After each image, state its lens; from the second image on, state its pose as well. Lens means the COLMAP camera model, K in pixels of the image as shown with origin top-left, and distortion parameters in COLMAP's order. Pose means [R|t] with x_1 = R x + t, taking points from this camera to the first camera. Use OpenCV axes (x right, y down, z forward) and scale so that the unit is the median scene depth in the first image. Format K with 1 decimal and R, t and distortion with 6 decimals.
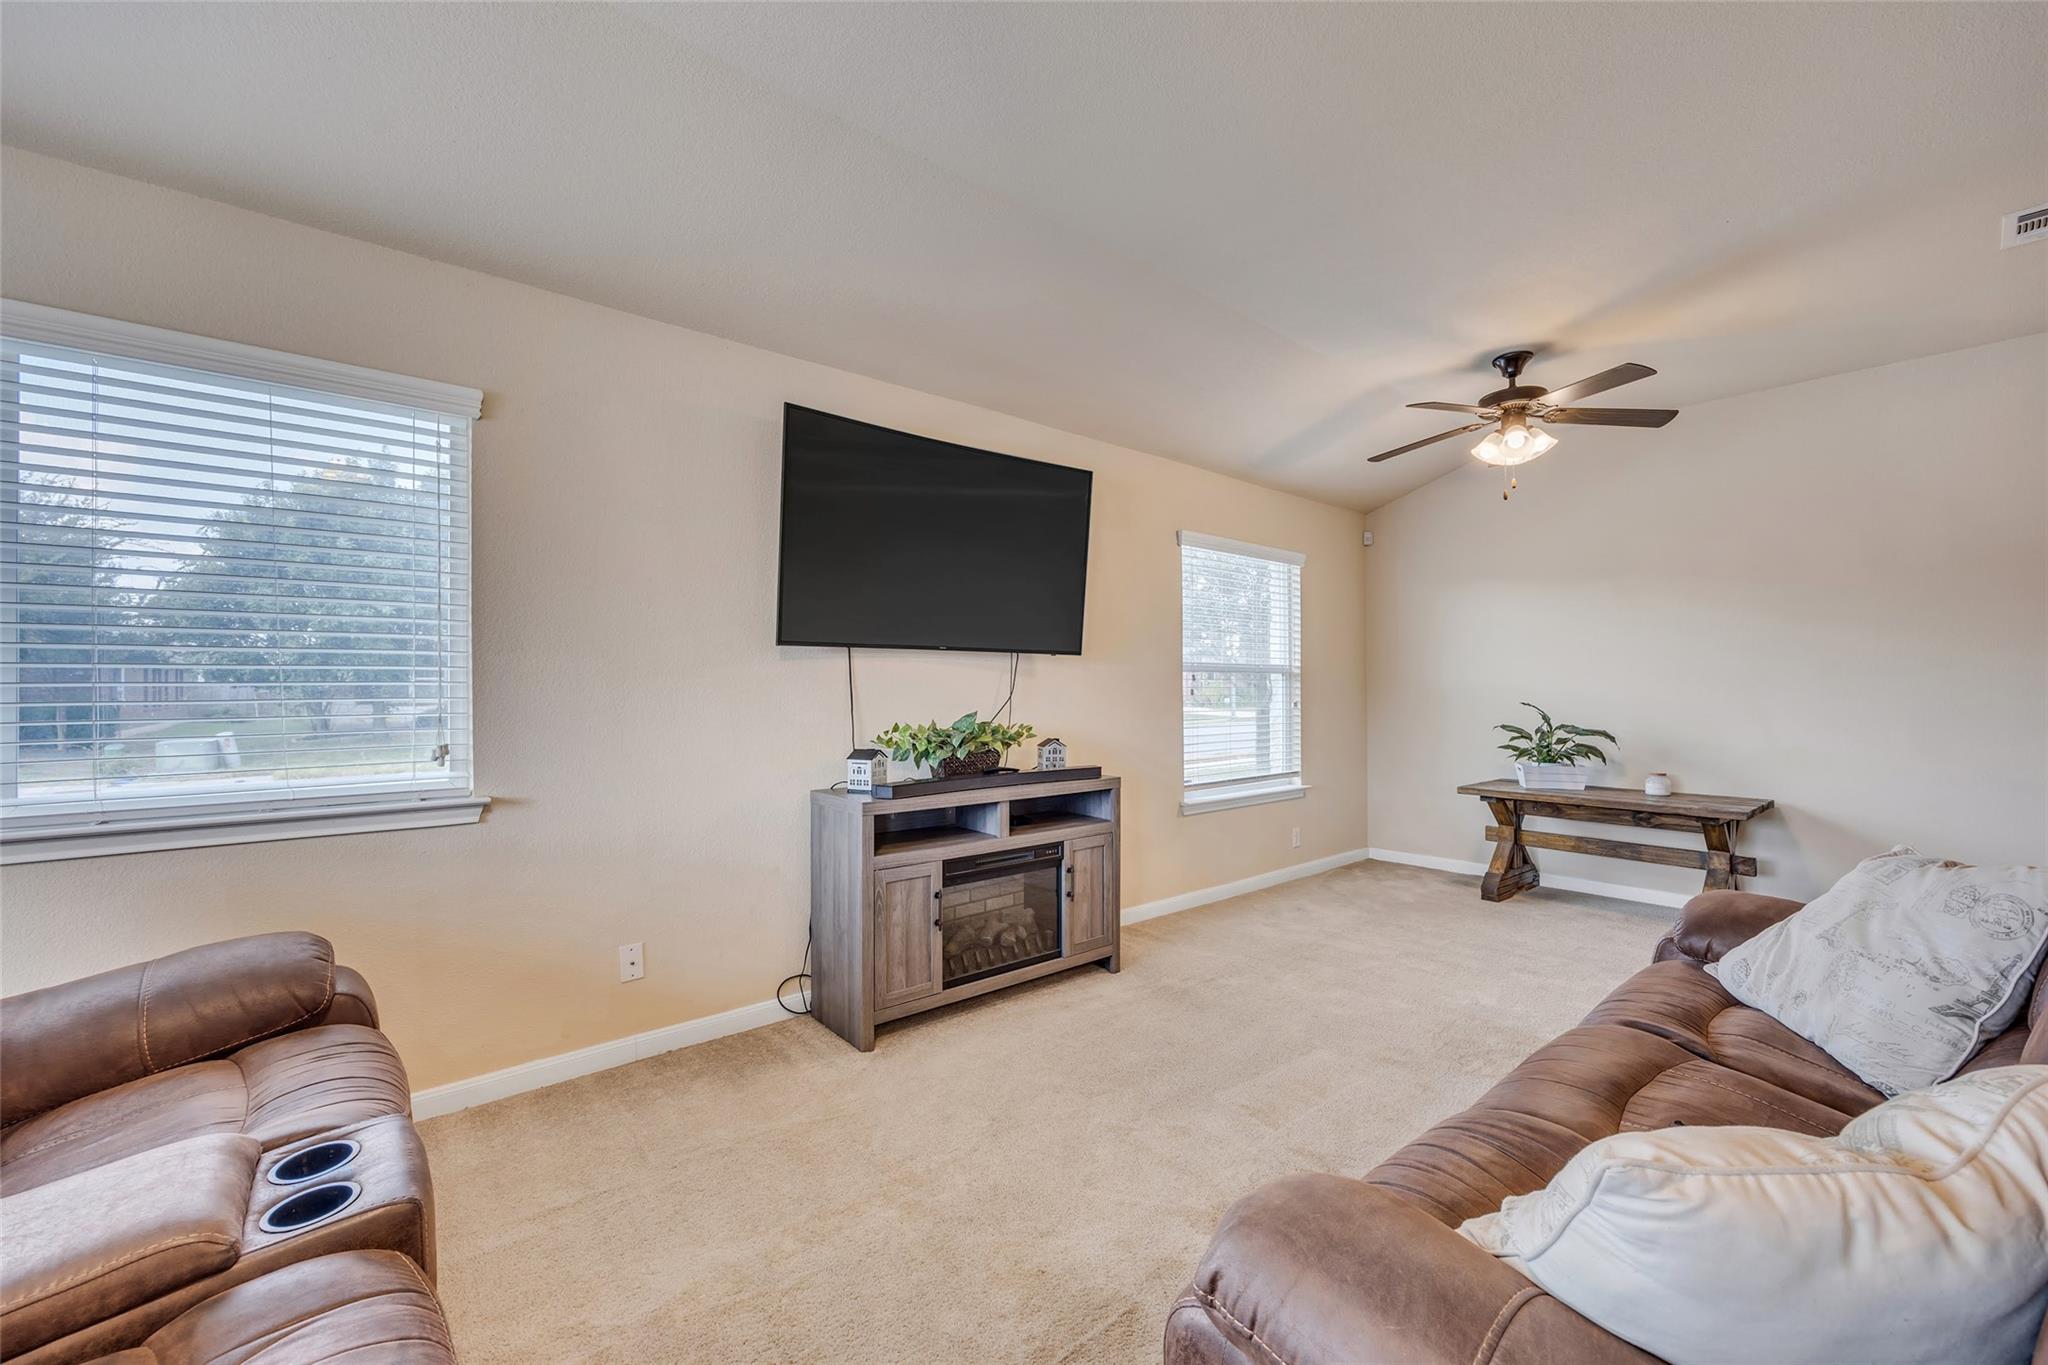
lens RADIAL K [[821.3, 0, 1014.7], [0, 821.3, 684.8], [0, 0, 1]] dist [0.001824, -0.000533]
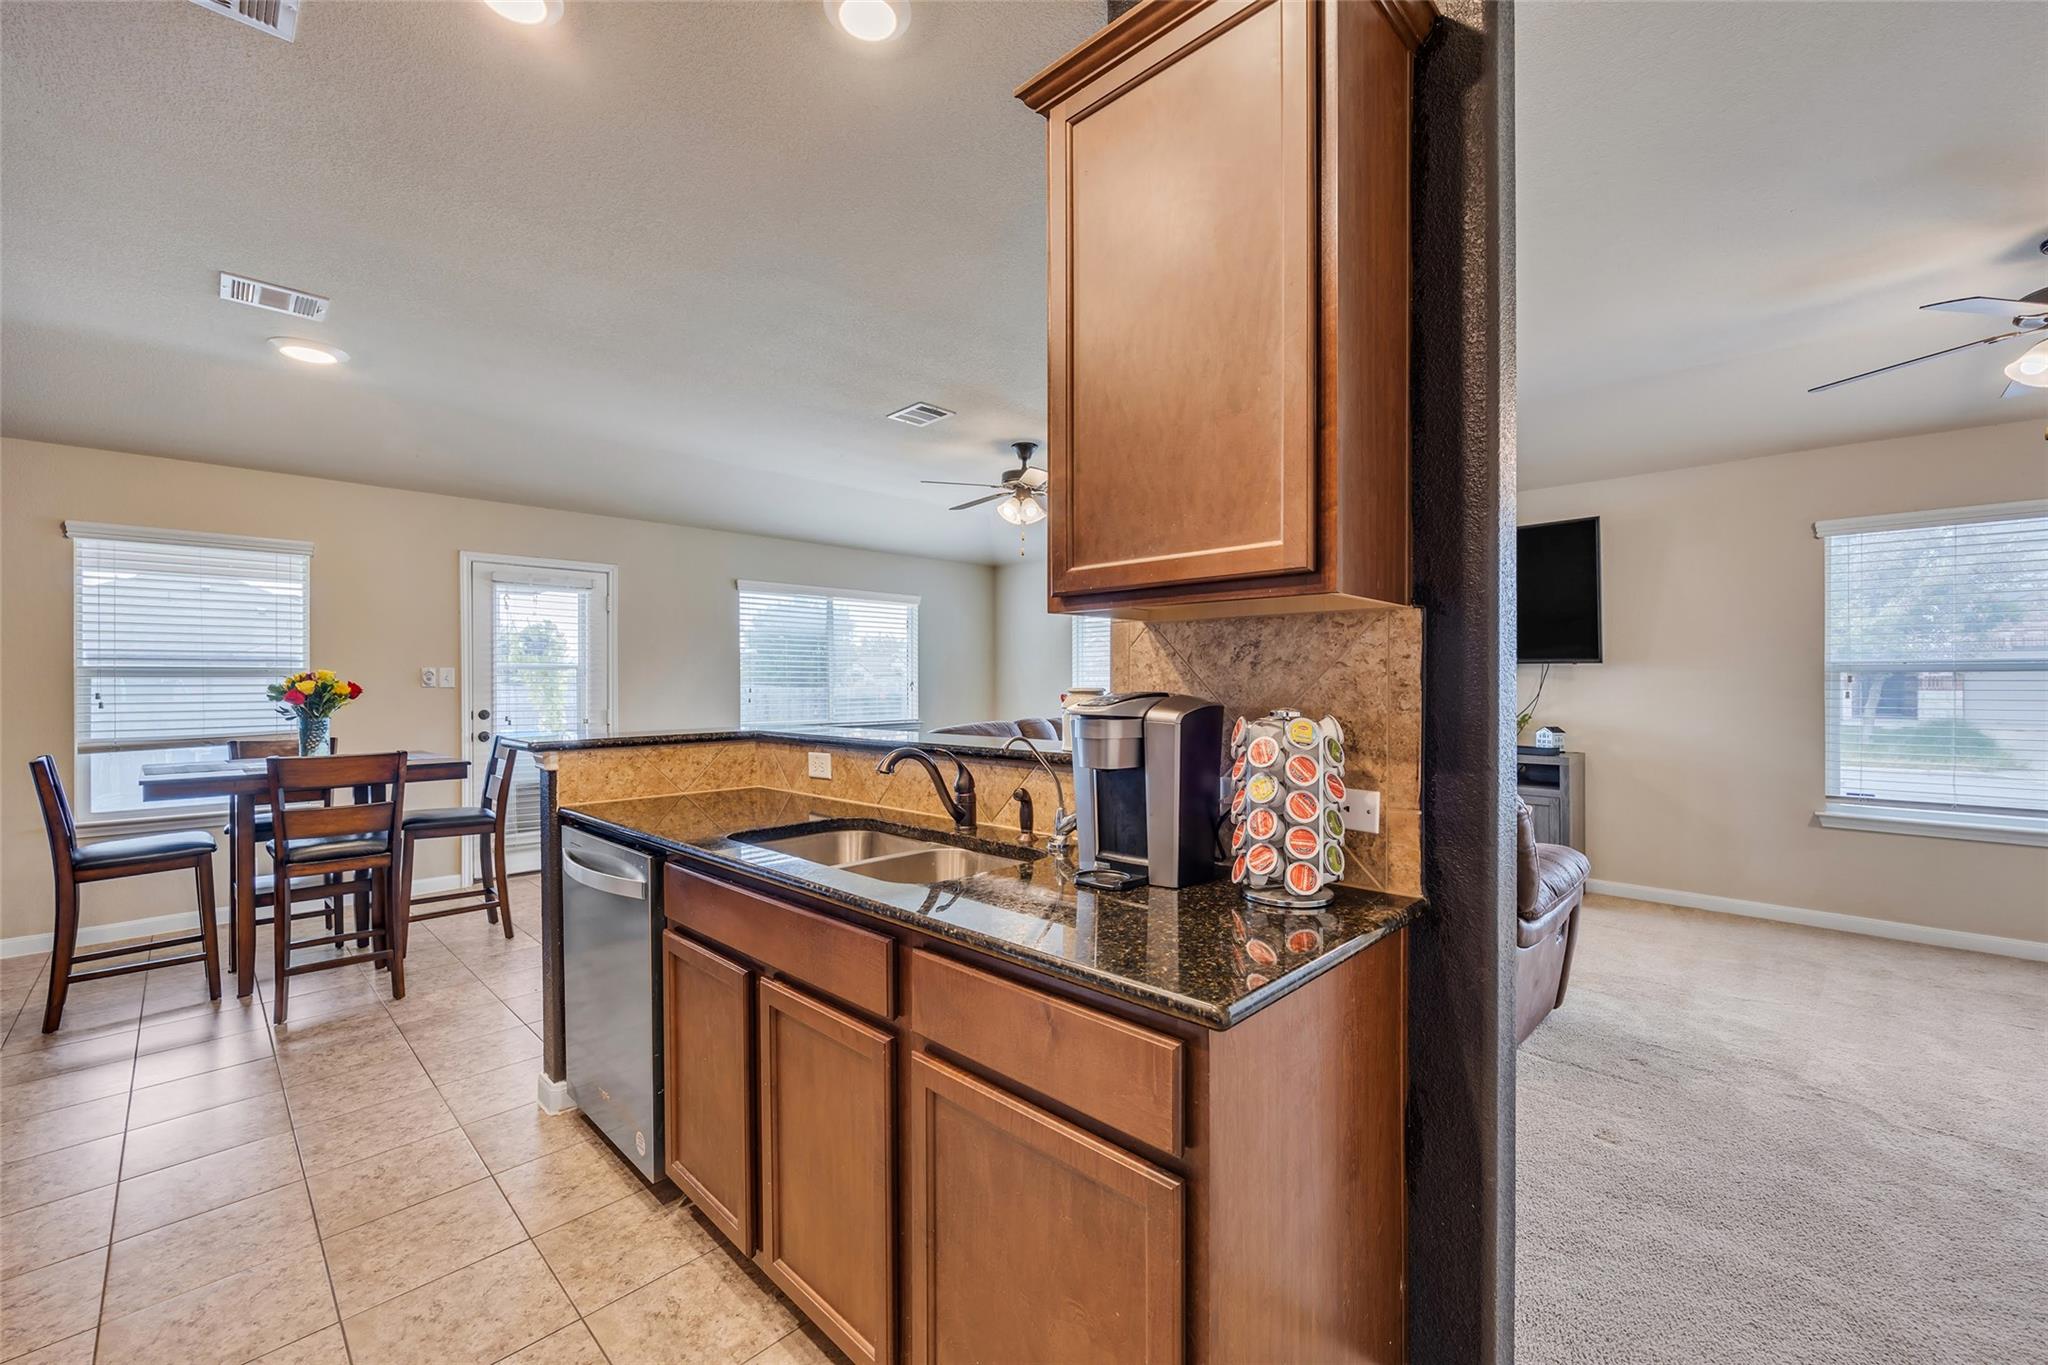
lens RADIAL K [[821.3, 0, 1014.7], [0, 821.3, 684.8], [0, 0, 1]] dist [0.001824, -0.000533]
pose [[0.089268, 0.001984, -0.996006, 1.222140], [0.006871, 0.999973, 0.002608, -0.011758], [0.995984, -0.007077, 0.089252, -0.003444]]
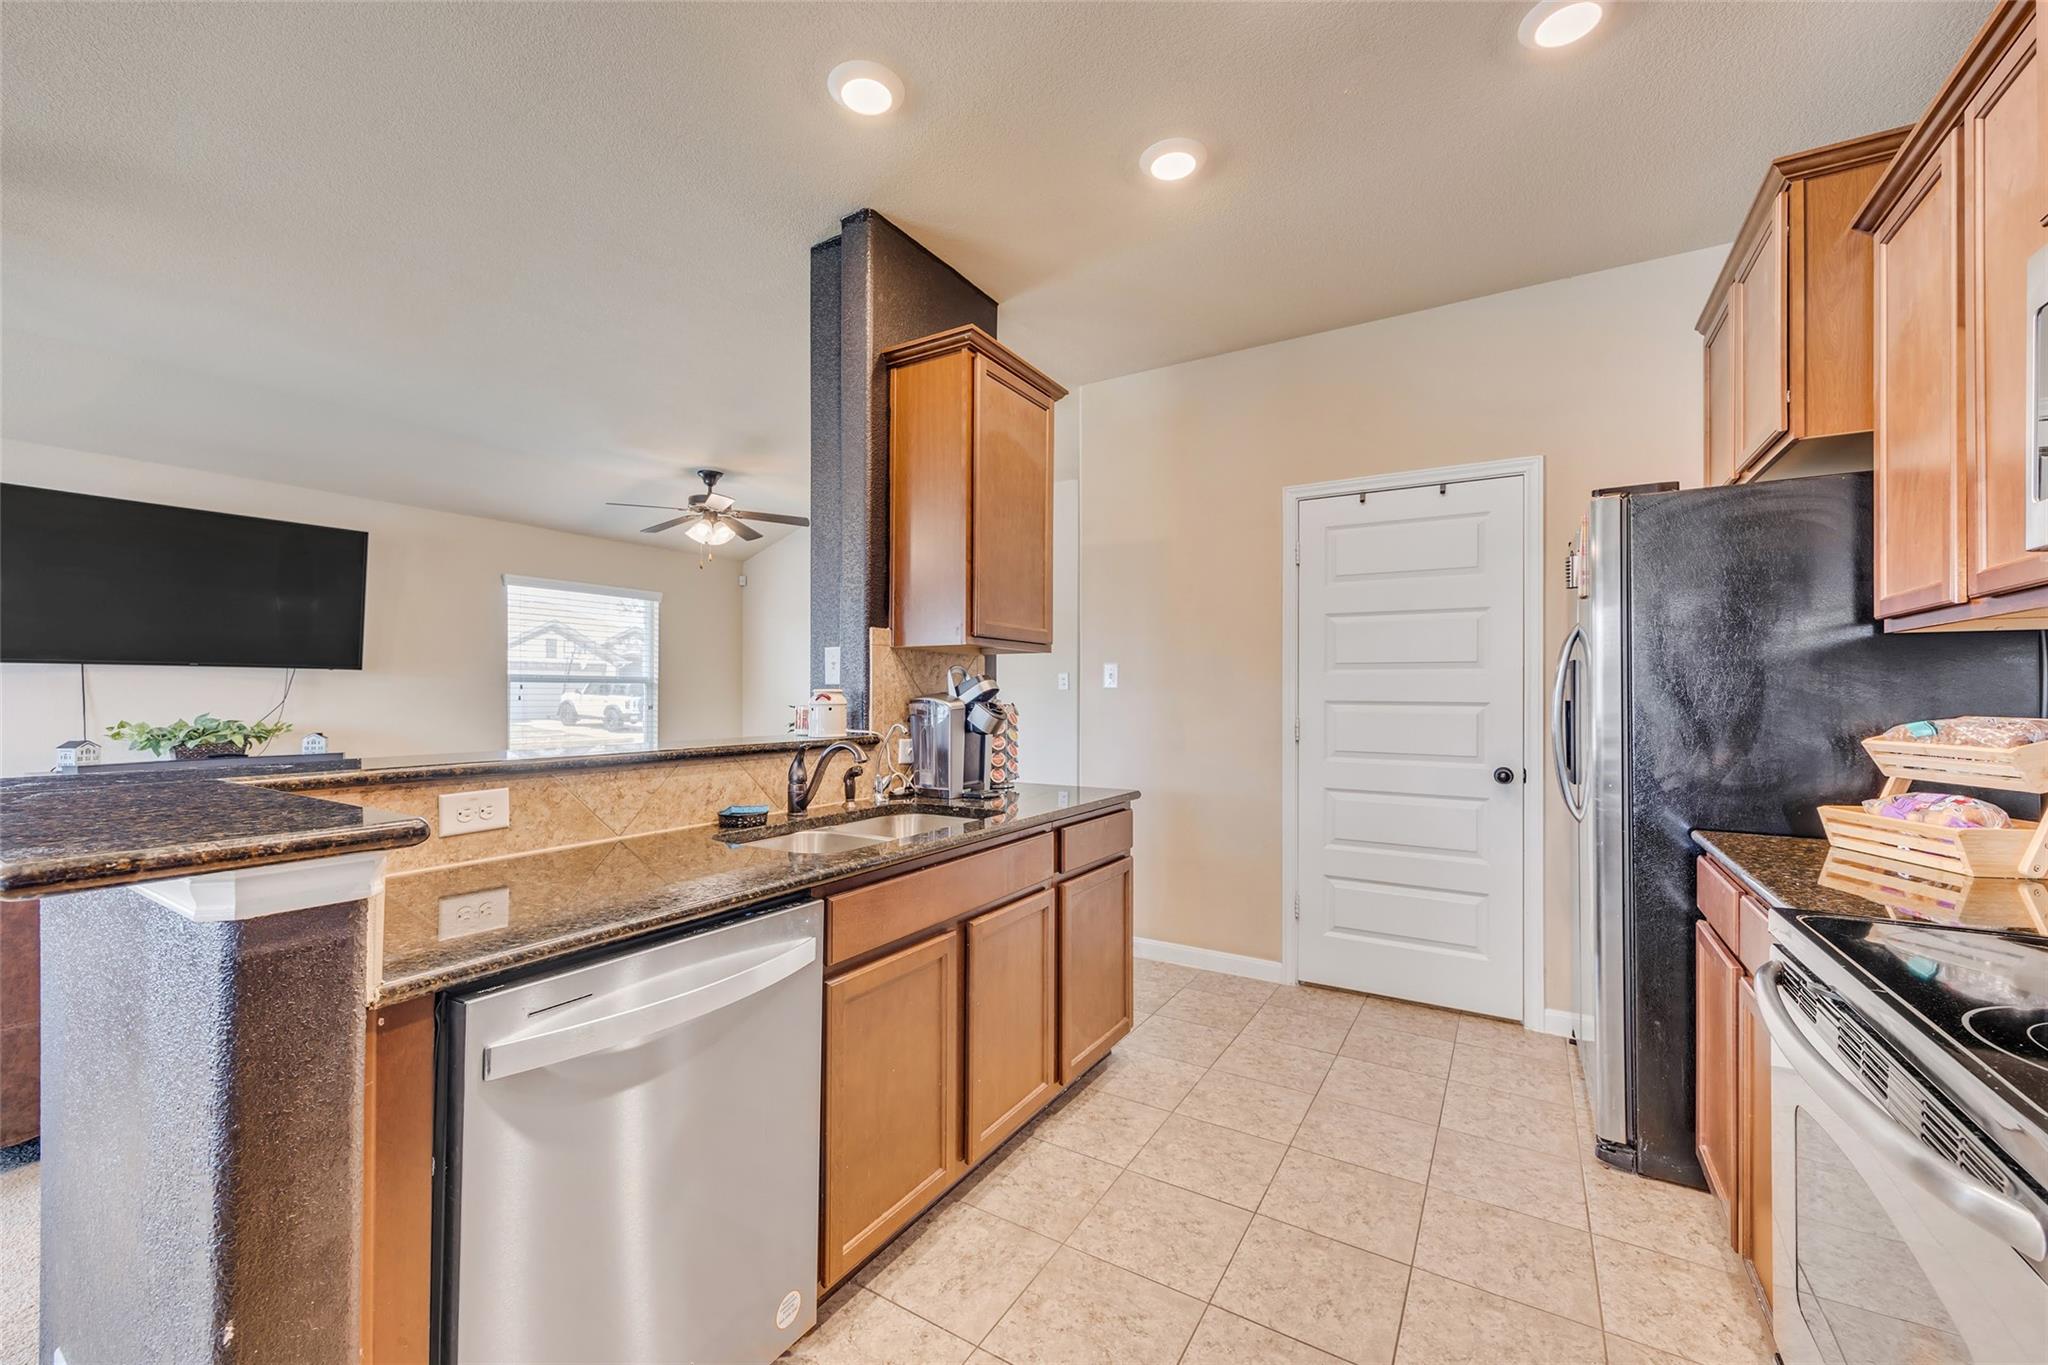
lens RADIAL K [[816.7, 0, 1018.3], [0, 816.7, 687.6], [0, 0, 1]] dist [-0.001065, -0.000082]
pose [[0.949930, 0.005175, 0.312421, 0.674087], [-0.004333, 0.999985, -0.003389, -0.007741], [-0.312433, 0.001866, 0.949938, -0.577752]]
